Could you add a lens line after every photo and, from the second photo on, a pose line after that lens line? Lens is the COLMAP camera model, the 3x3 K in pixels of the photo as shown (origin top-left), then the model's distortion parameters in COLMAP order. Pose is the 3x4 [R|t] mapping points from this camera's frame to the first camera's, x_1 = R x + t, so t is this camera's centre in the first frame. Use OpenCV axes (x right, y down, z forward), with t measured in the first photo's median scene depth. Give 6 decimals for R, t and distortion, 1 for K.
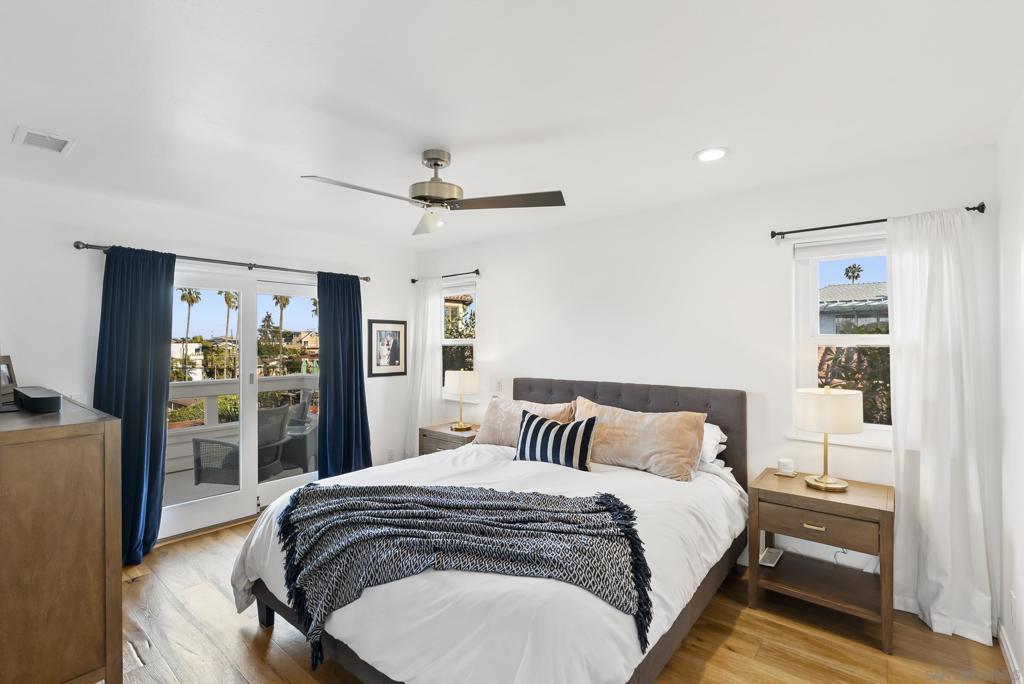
lens RADIAL K [[468.6, 0, 512.4], [0, 468.6, 341.5], [0, 0, 1]] dist [-0.003584, 0.000148]
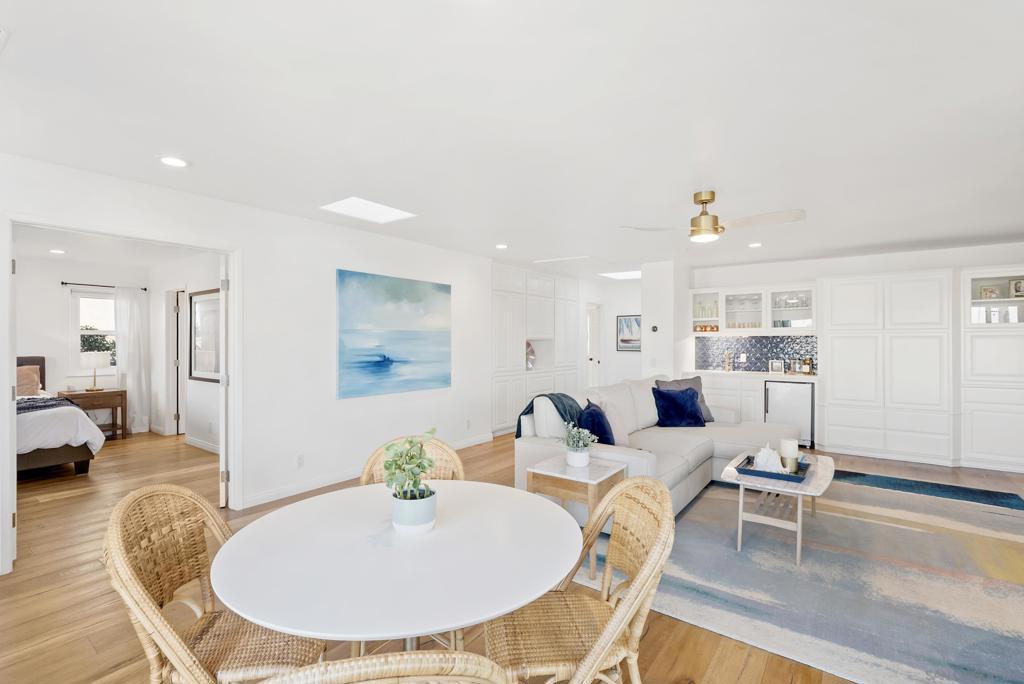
lens RADIAL K [[462.8, 0, 507.9], [0, 462.8, 340.8], [0, 0, 1]] dist [-0.001565, 0.000061]
pose [[-0.052349, 0.004023, 0.998621, -1.632610], [-0.002002, 0.999989, -0.004133, 0.042130], [-0.998627, -0.002216, -0.052341, -0.919696]]
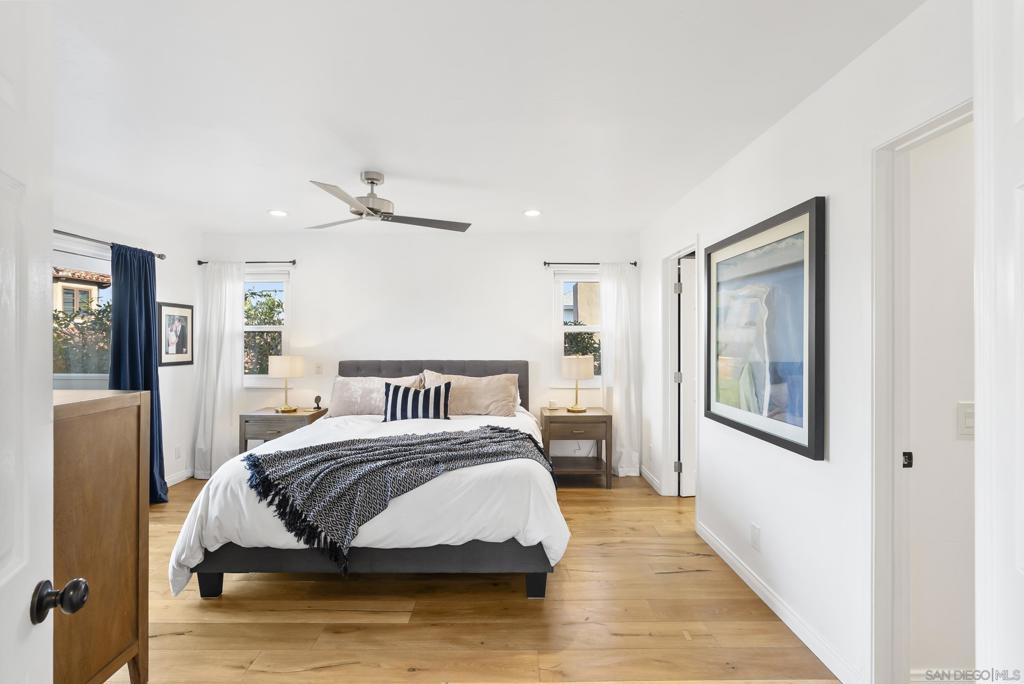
lens RADIAL K [[462.8, 0, 507.9], [0, 462.8, 340.8], [0, 0, 1]] dist [-0.001565, 0.000061]
pose [[0.770873, -0.000176, 0.636989, -0.549848], [-0.003273, 0.999986, 0.004236, 0.032871], [-0.636981, -0.005350, 0.770861, -0.157226]]
